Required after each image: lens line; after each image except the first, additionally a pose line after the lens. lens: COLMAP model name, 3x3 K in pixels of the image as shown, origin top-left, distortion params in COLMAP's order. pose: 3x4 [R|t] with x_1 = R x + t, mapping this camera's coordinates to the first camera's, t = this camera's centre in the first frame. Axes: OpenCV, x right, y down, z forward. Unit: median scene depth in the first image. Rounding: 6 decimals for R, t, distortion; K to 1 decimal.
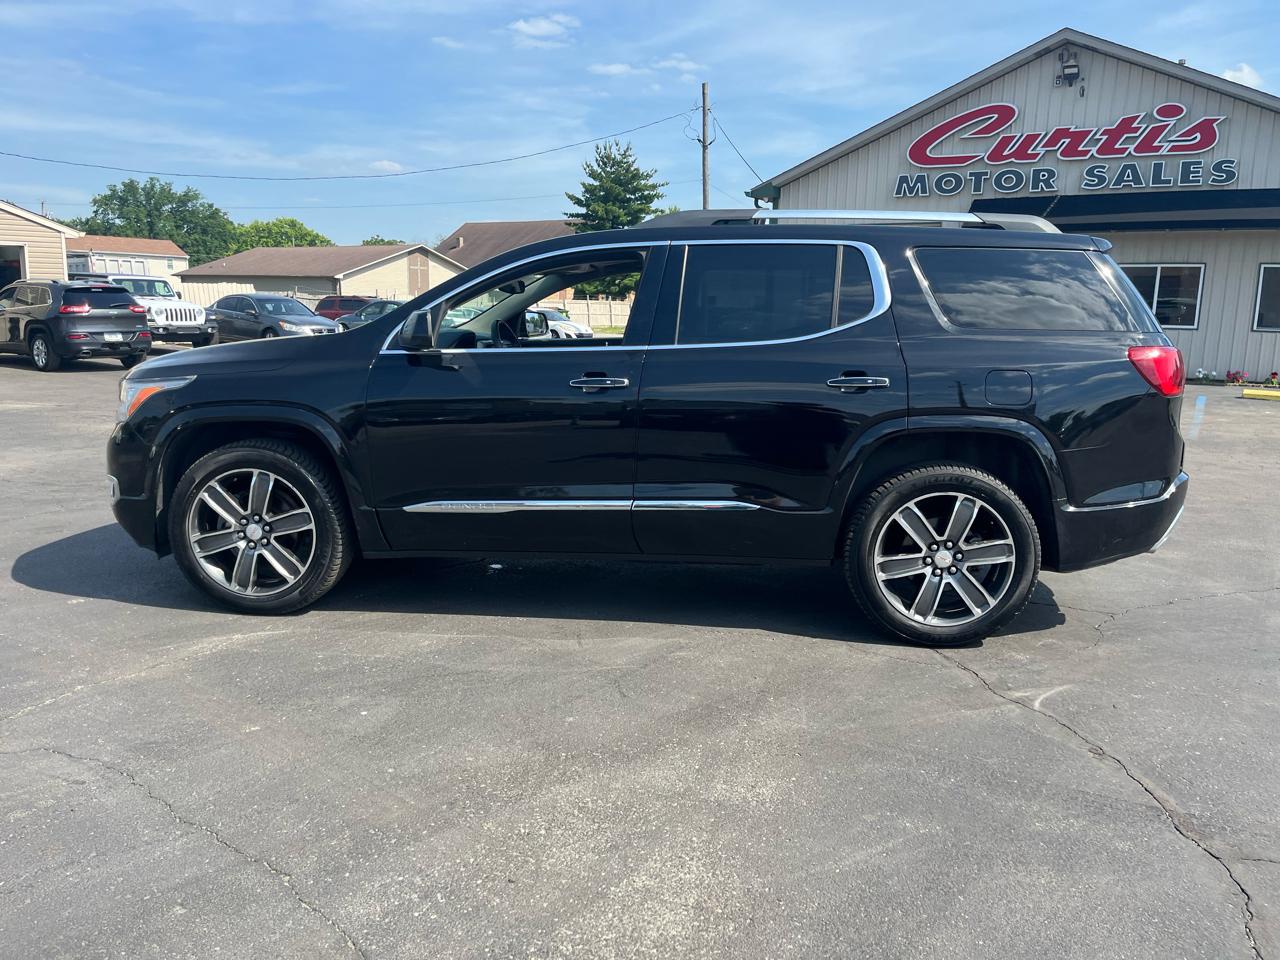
lens RADIAL K [[976.3, 0, 652.6], [0, 976.3, 475.8], [0, 0, 1]] dist [0.085701, -0.117069]
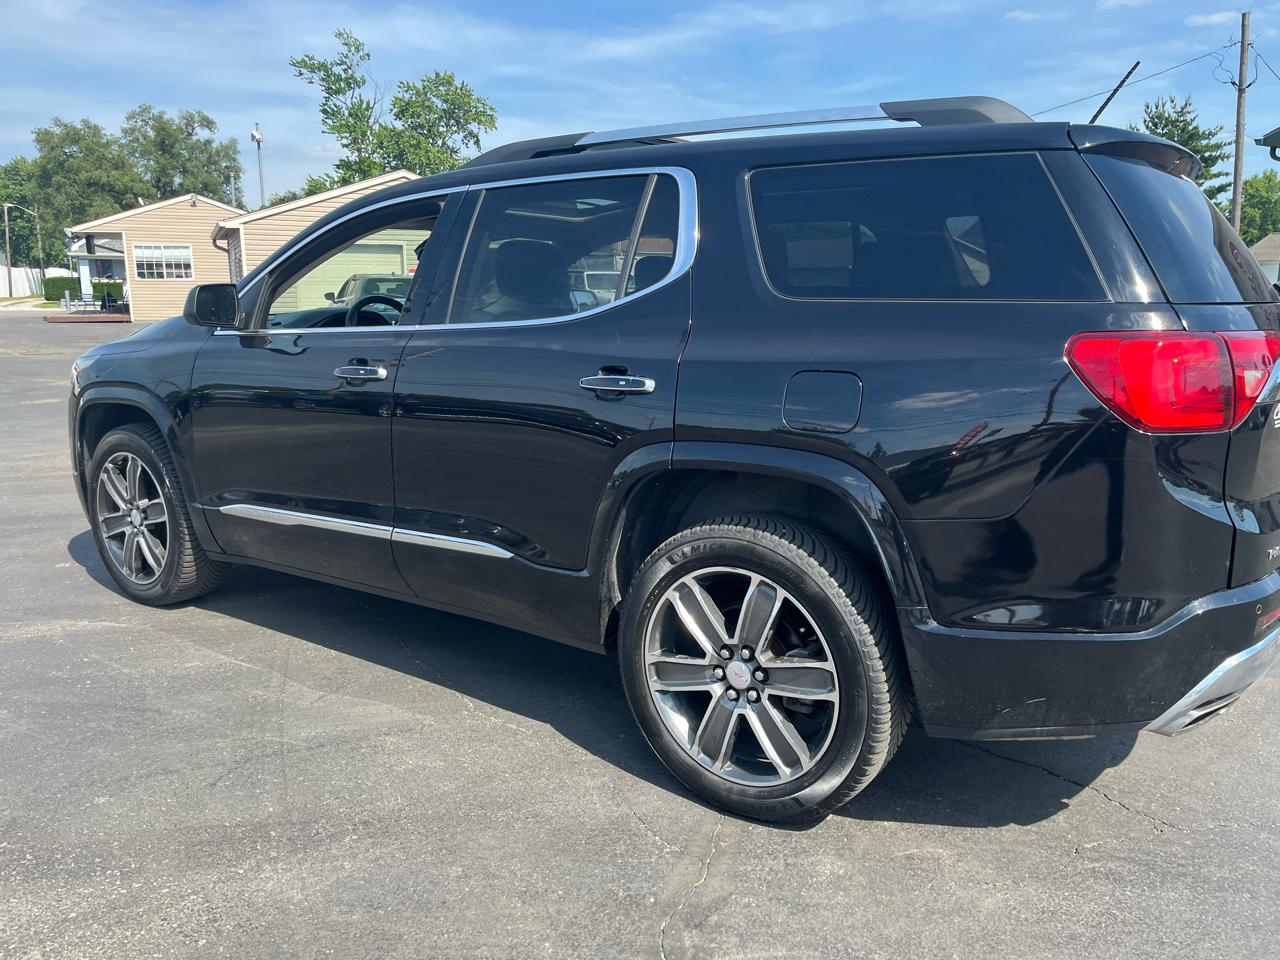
lens RADIAL K [[976.3, 0, 647.0], [0, 976.3, 481.6], [0, 0, 1]] dist [0.085701, -0.117069]
pose [[0.858775, 0.082555, -0.505658, 0.522876], [-0.074595, 0.996563, 0.036016, -0.051681], [0.506894, 0.006790, 0.861982, 0.420452]]
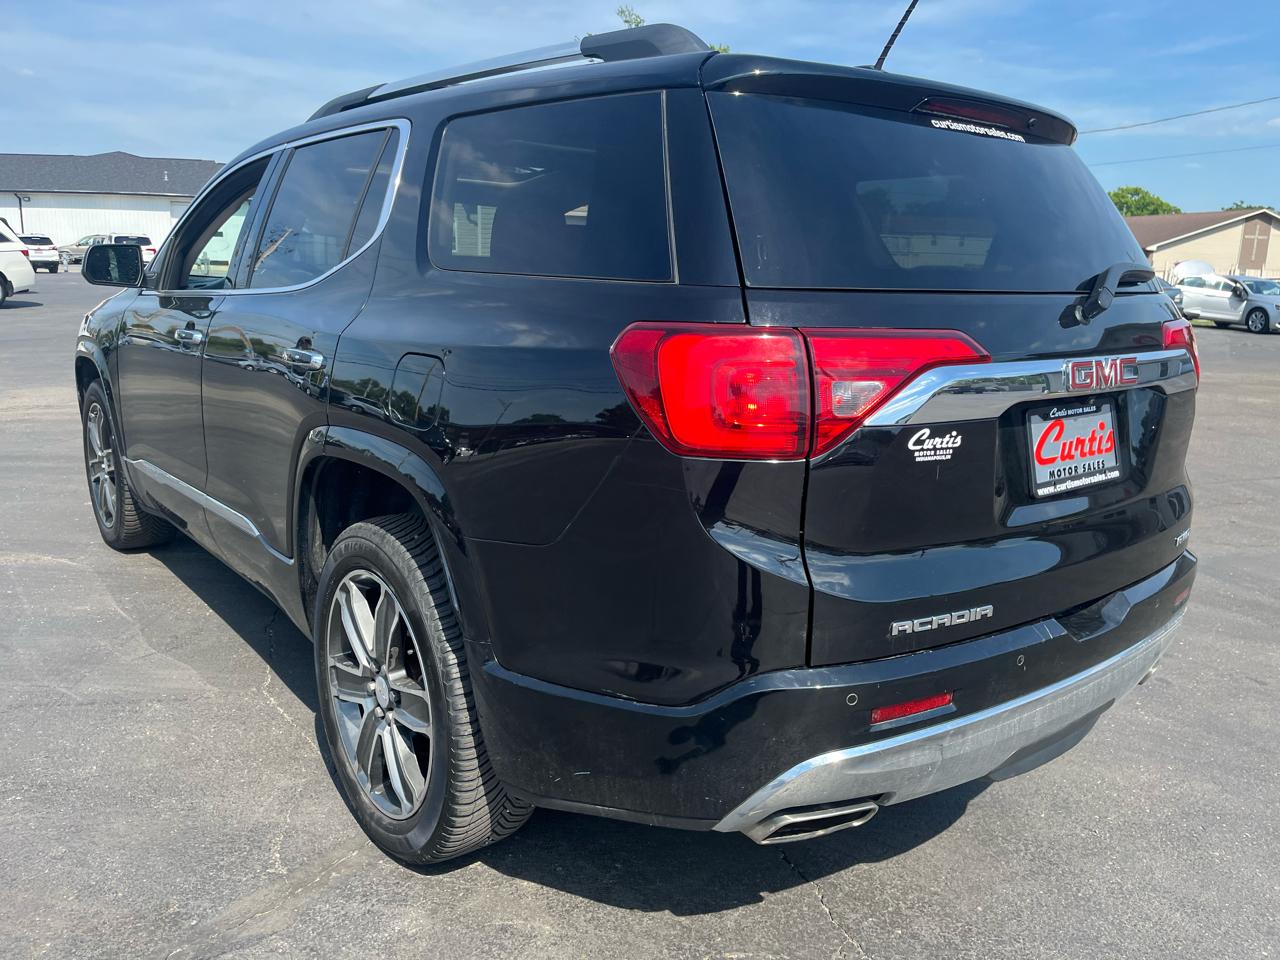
lens RADIAL K [[976.3, 0, 648.0], [0, 976.3, 494.1], [0, 0, 1]] dist [0.085701, -0.117069]
pose [[0.690319, 0.166387, -0.704113, 0.734031], [-0.137586, 0.985628, 0.098021, -0.094783], [0.710303, 0.029211, 0.703290, 0.683145]]
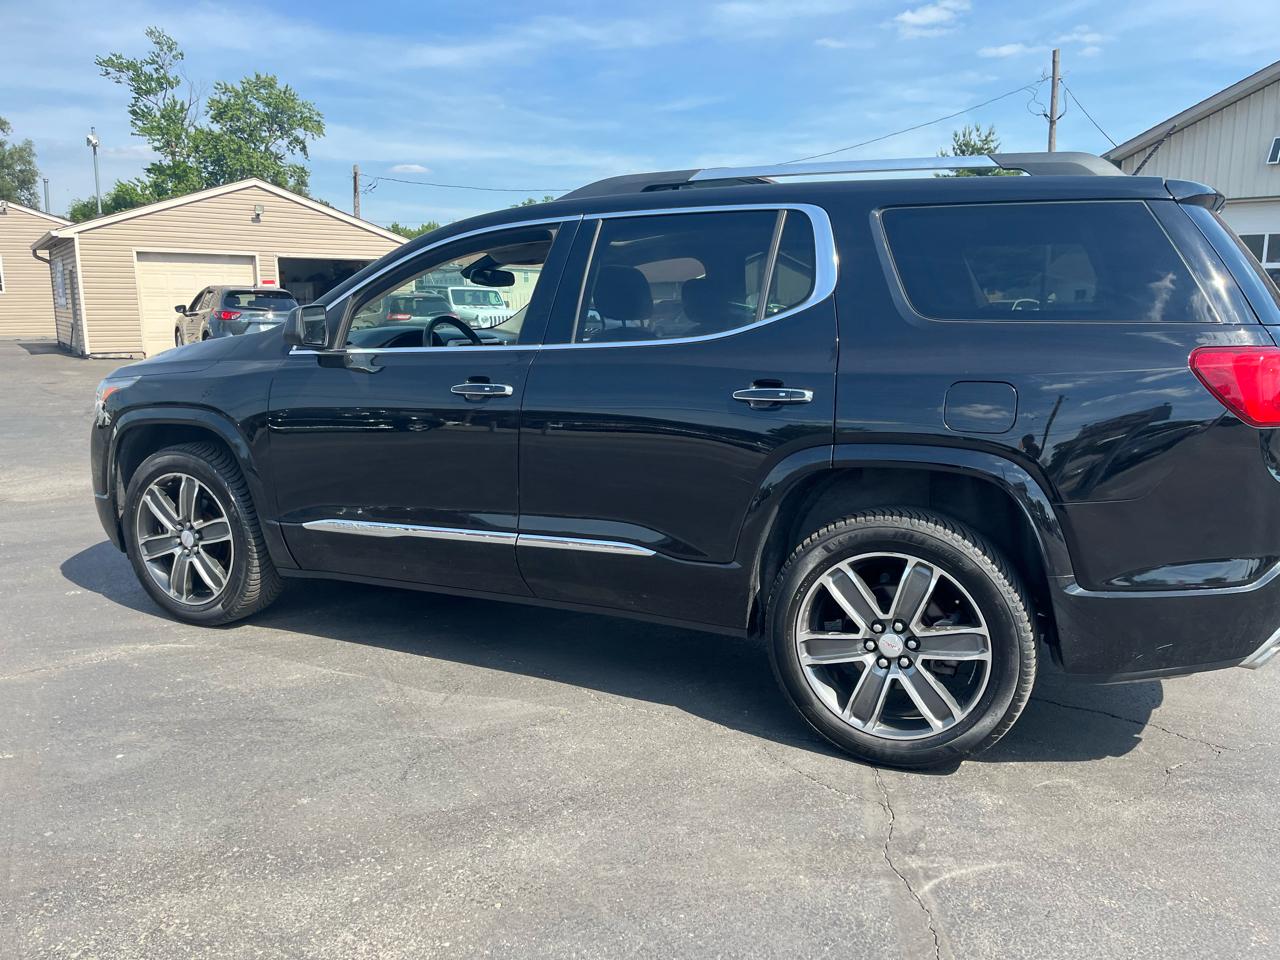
lens RADIAL K [[976.3, 0, 650.2], [0, 976.3, 492.8], [0, 0, 1]] dist [0.085701, -0.117069]
pose [[0.933676, 0.053014, -0.354174, 0.362417], [-0.047765, 0.998581, 0.023553, -0.032674], [0.354920, -0.005074, 0.934883, 0.260262]]
